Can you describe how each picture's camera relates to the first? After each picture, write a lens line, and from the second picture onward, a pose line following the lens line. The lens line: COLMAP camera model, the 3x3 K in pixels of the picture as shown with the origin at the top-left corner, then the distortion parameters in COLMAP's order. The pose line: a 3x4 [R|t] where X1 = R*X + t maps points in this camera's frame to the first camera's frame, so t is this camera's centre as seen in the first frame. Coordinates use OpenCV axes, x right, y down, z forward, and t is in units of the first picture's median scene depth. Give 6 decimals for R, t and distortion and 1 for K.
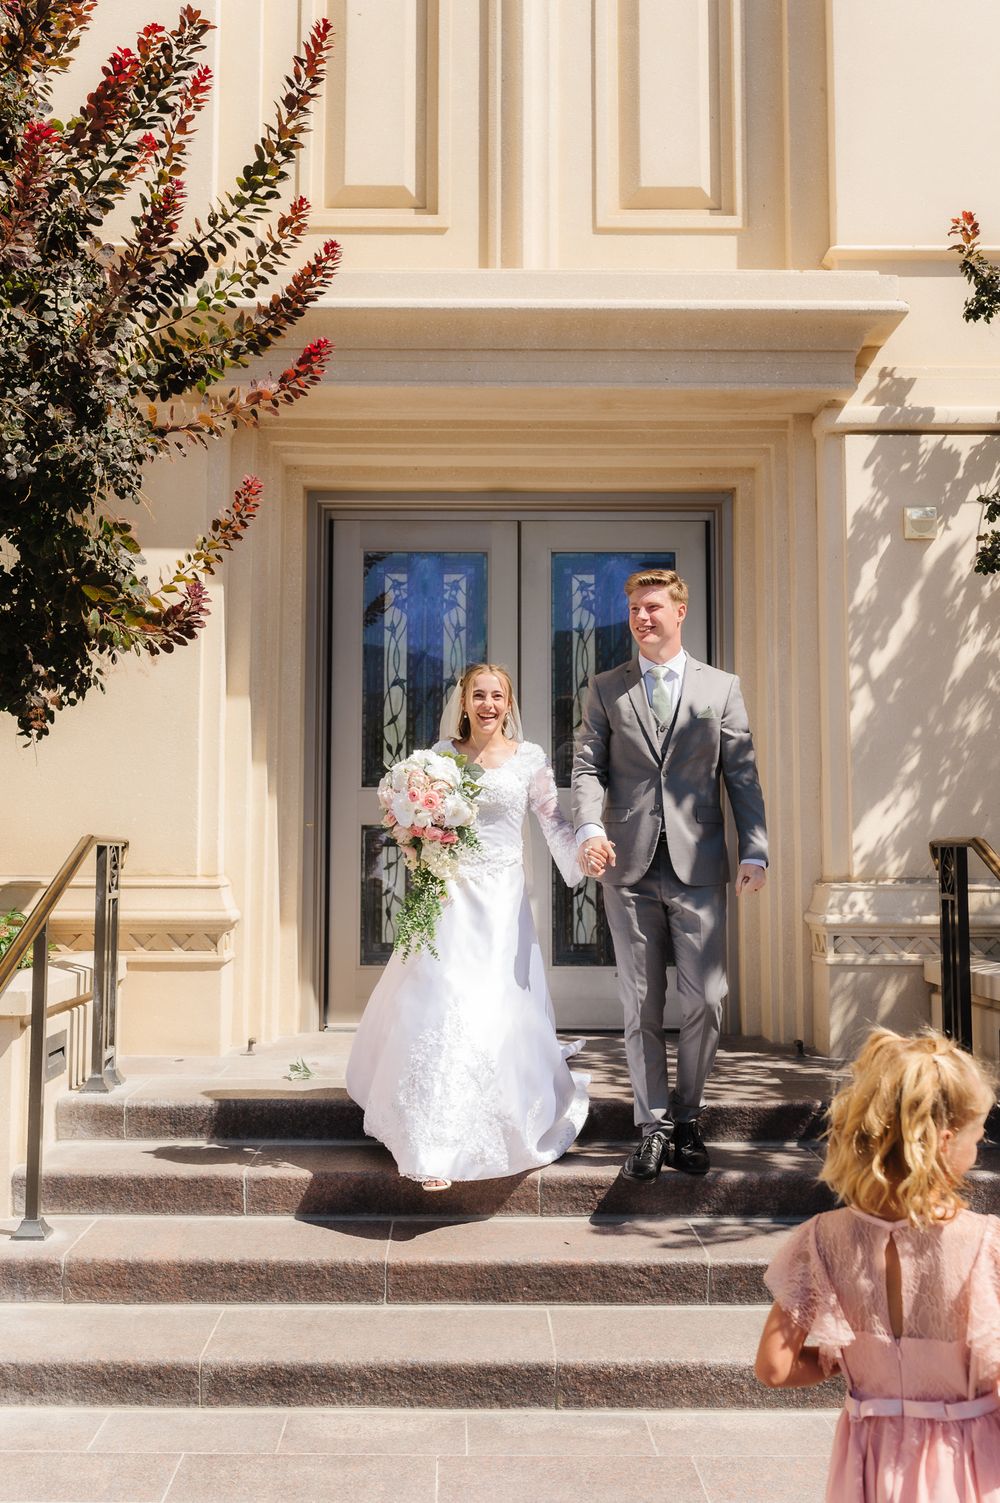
lens RADIAL K [[1477.6, 0, 494.5], [0, 1477.6, 737.3], [0, 0, 1]] dist [0.045106, 0.000000]
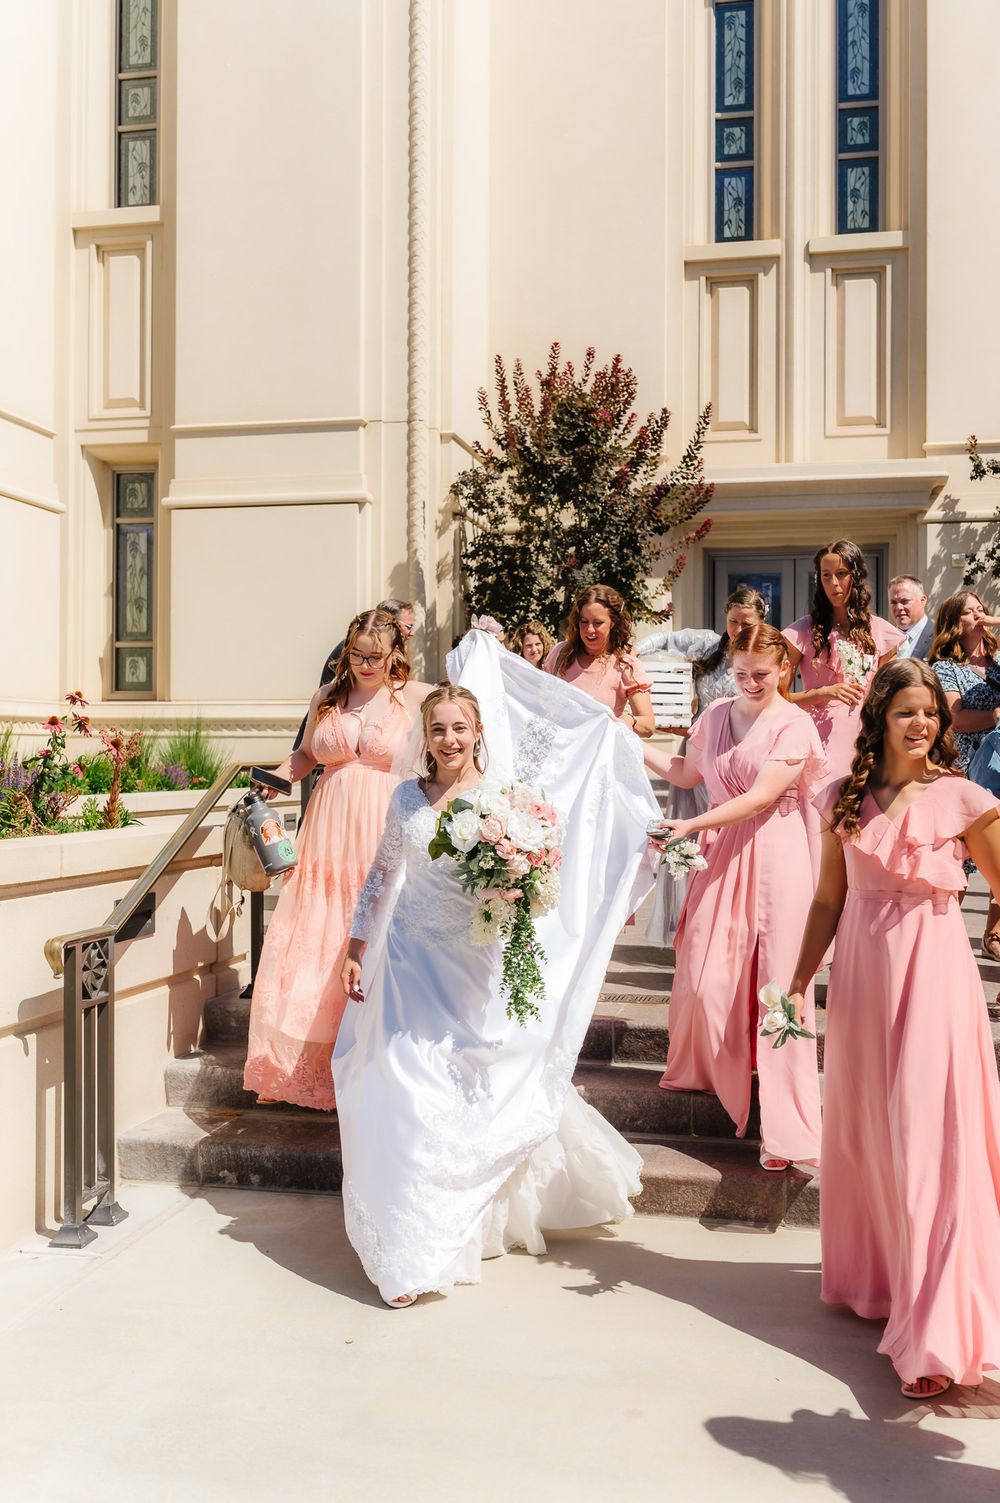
lens RADIAL K [[1477.6, 0, 508.3], [0, 1477.6, 737.7], [0, 0, 1]] dist [0.045106, 0.000000]
pose [[0.968672, -0.001017, -0.248342, 0.173895], [0.012294, 0.998962, 0.043863, 0.028911], [0.248040, -0.045542, 0.967679, -1.515153]]
